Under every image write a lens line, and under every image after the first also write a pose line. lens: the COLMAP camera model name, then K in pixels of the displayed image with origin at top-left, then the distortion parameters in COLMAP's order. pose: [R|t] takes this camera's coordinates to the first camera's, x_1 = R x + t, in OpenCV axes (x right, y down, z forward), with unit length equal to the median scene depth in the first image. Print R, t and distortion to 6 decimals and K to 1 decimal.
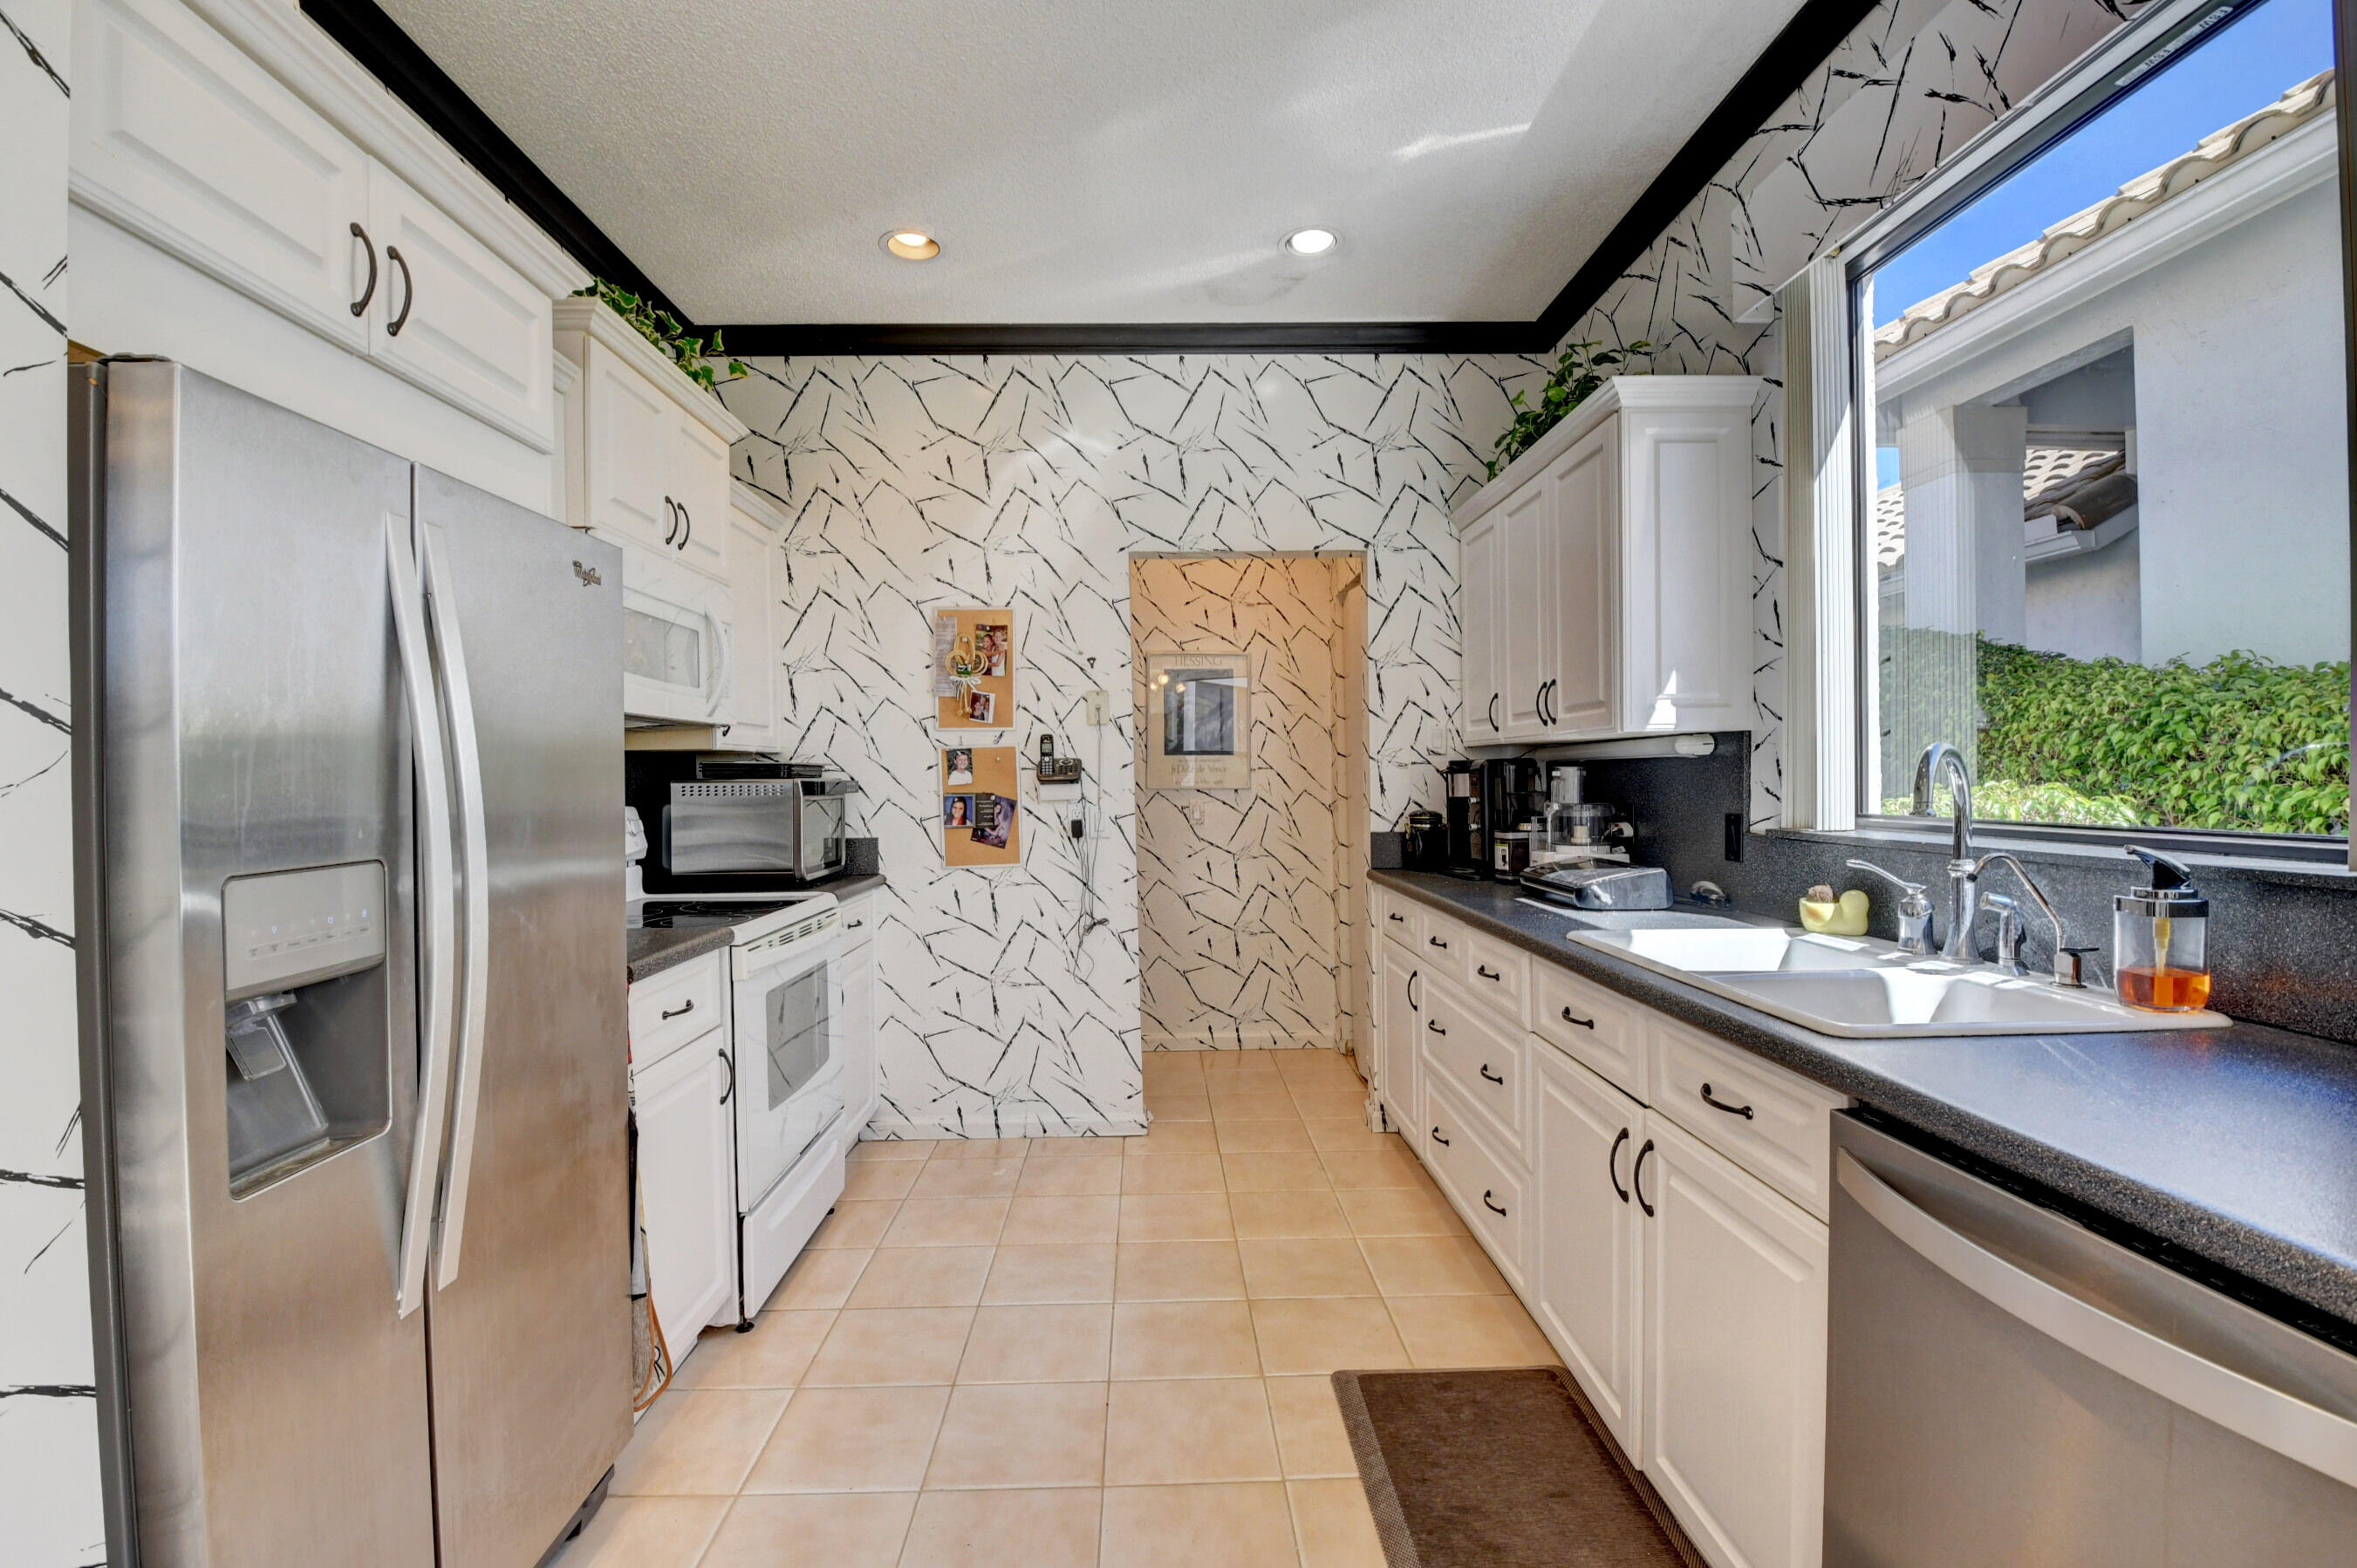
lens RADIAL K [[1033.7, 0, 1177.4], [0, 1033.7, 787.7], [0, 0, 1]] dist [0.013245, -0.025301]
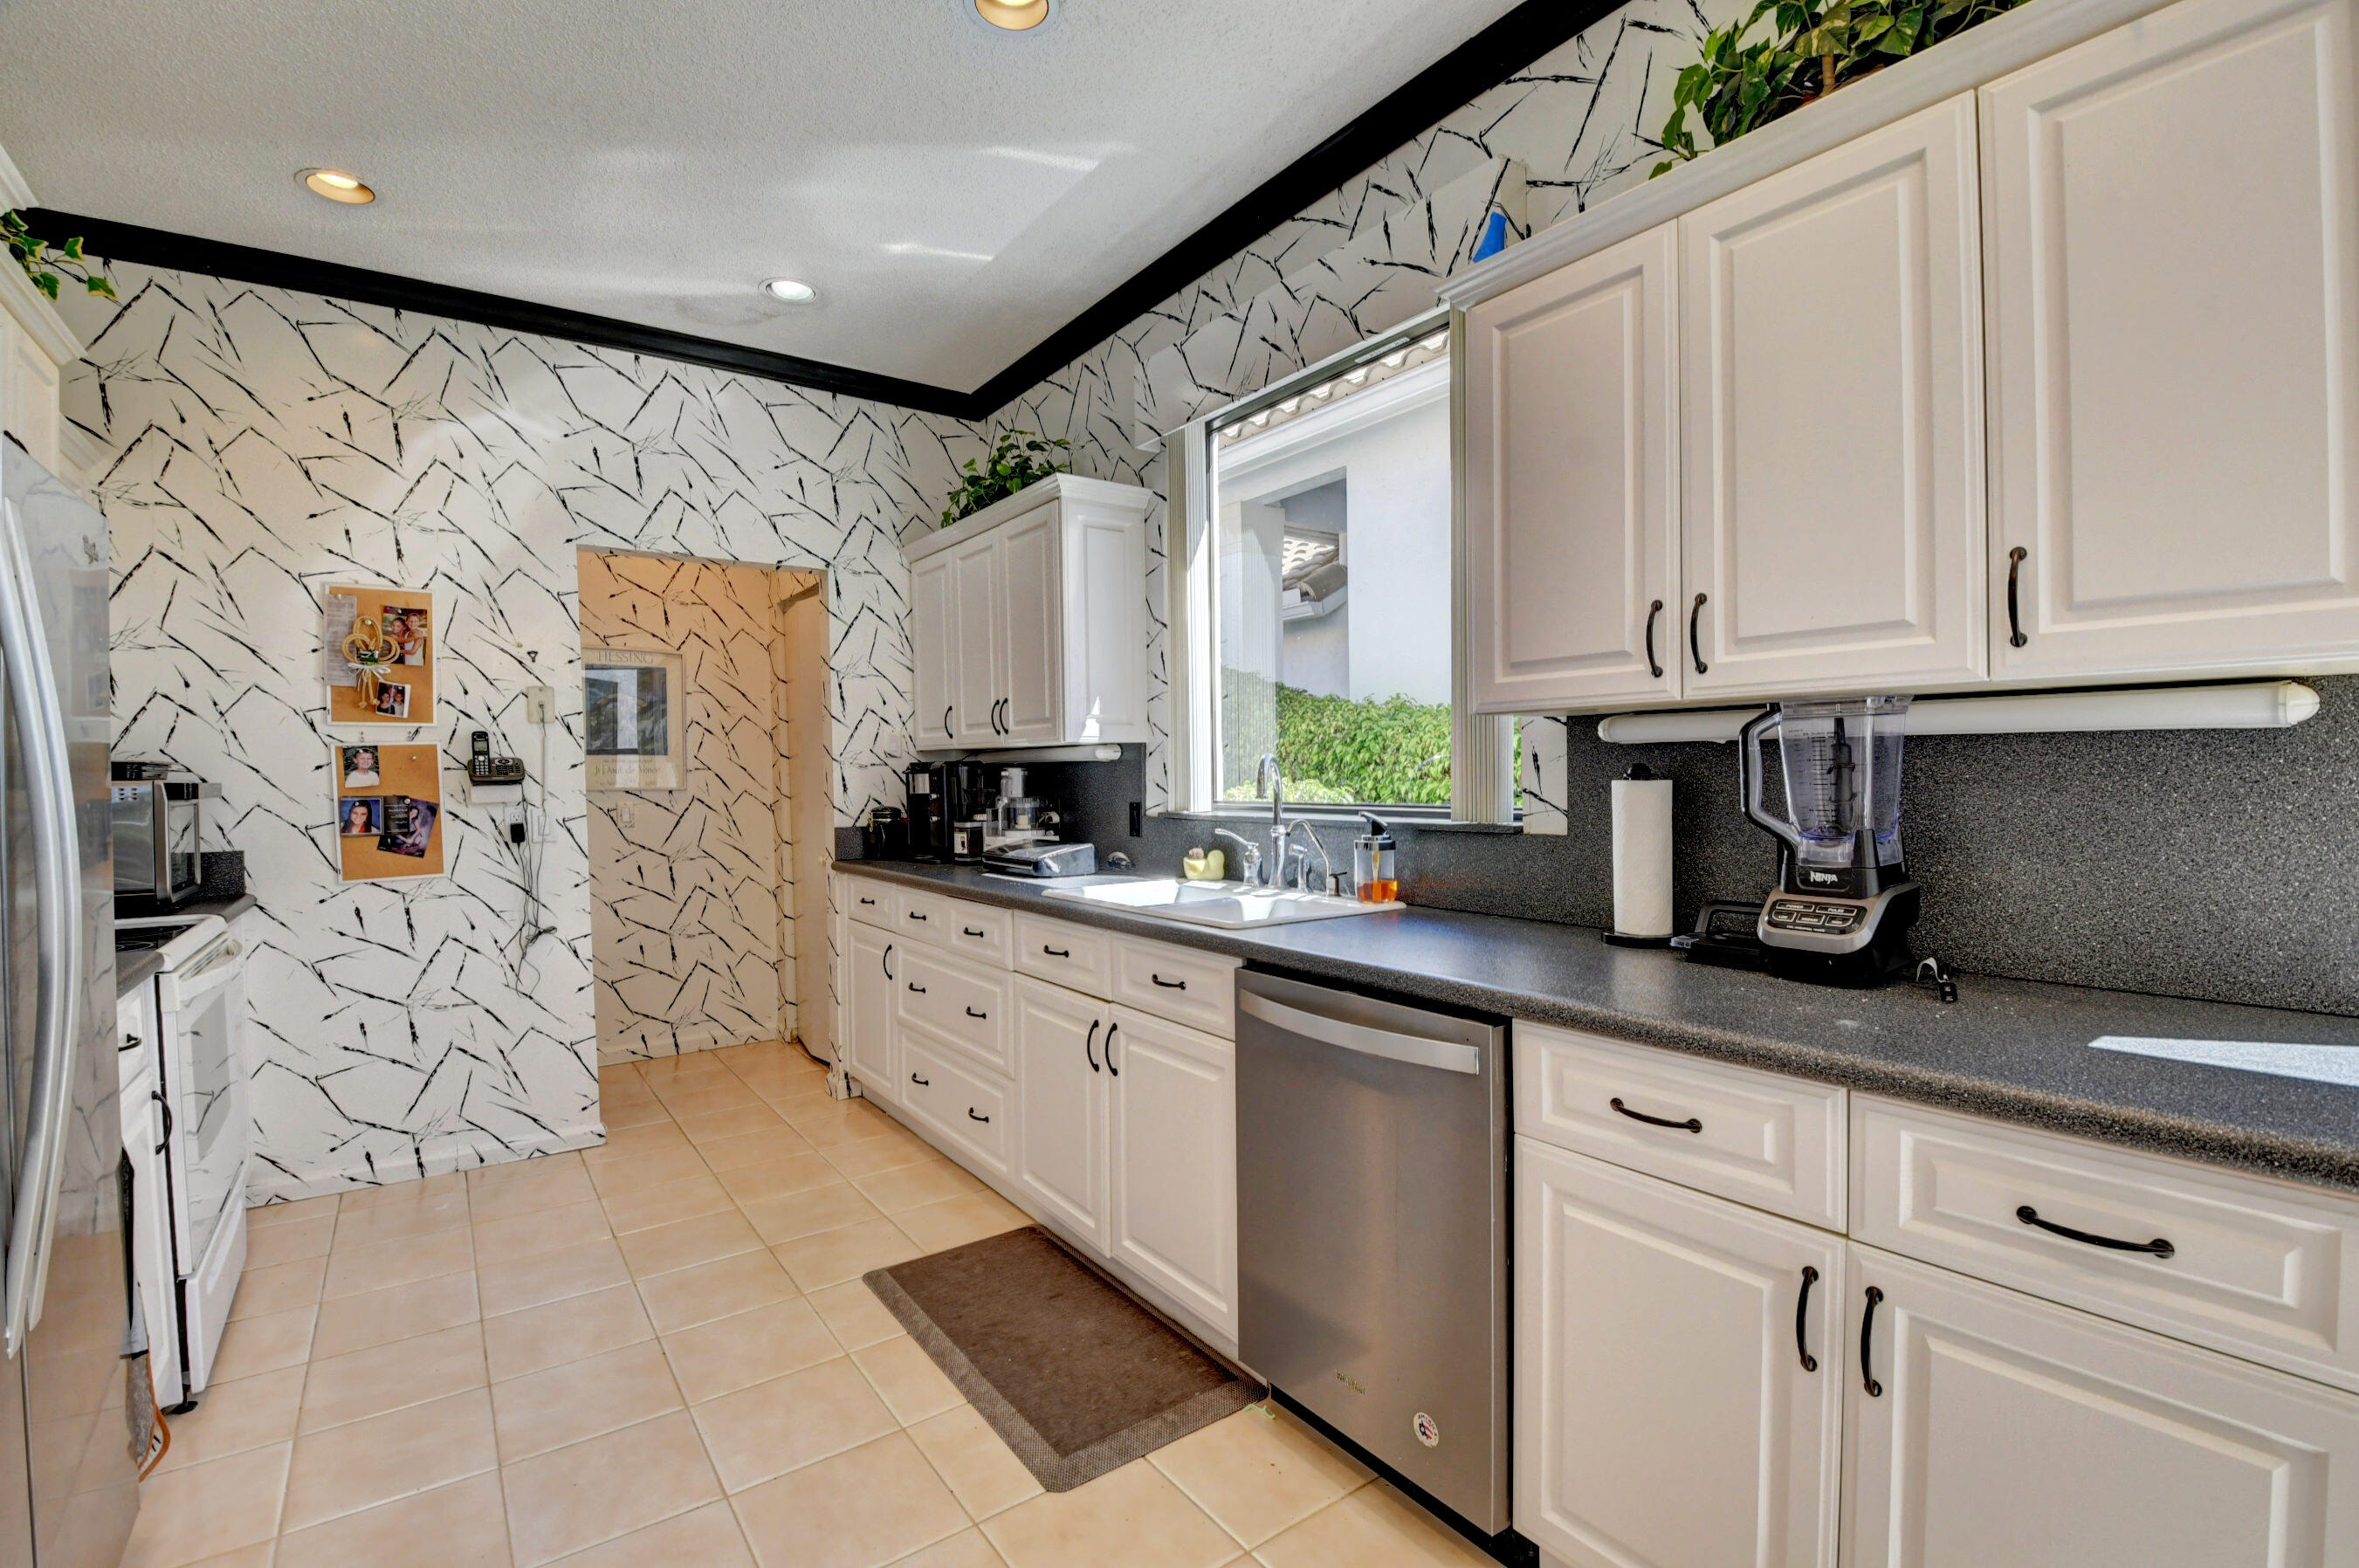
lens RADIAL K [[1088.1, 0, 1179.5], [0, 1088.1, 784.0], [0, 0, 1]] dist [0.011406, -0.028455]
pose [[0.819697, -0.005668, 0.572770, -0.175197], [0.009441, 0.999949, -0.003617, 0.004734], [-0.572720, 0.008372, 0.819708, -0.158569]]
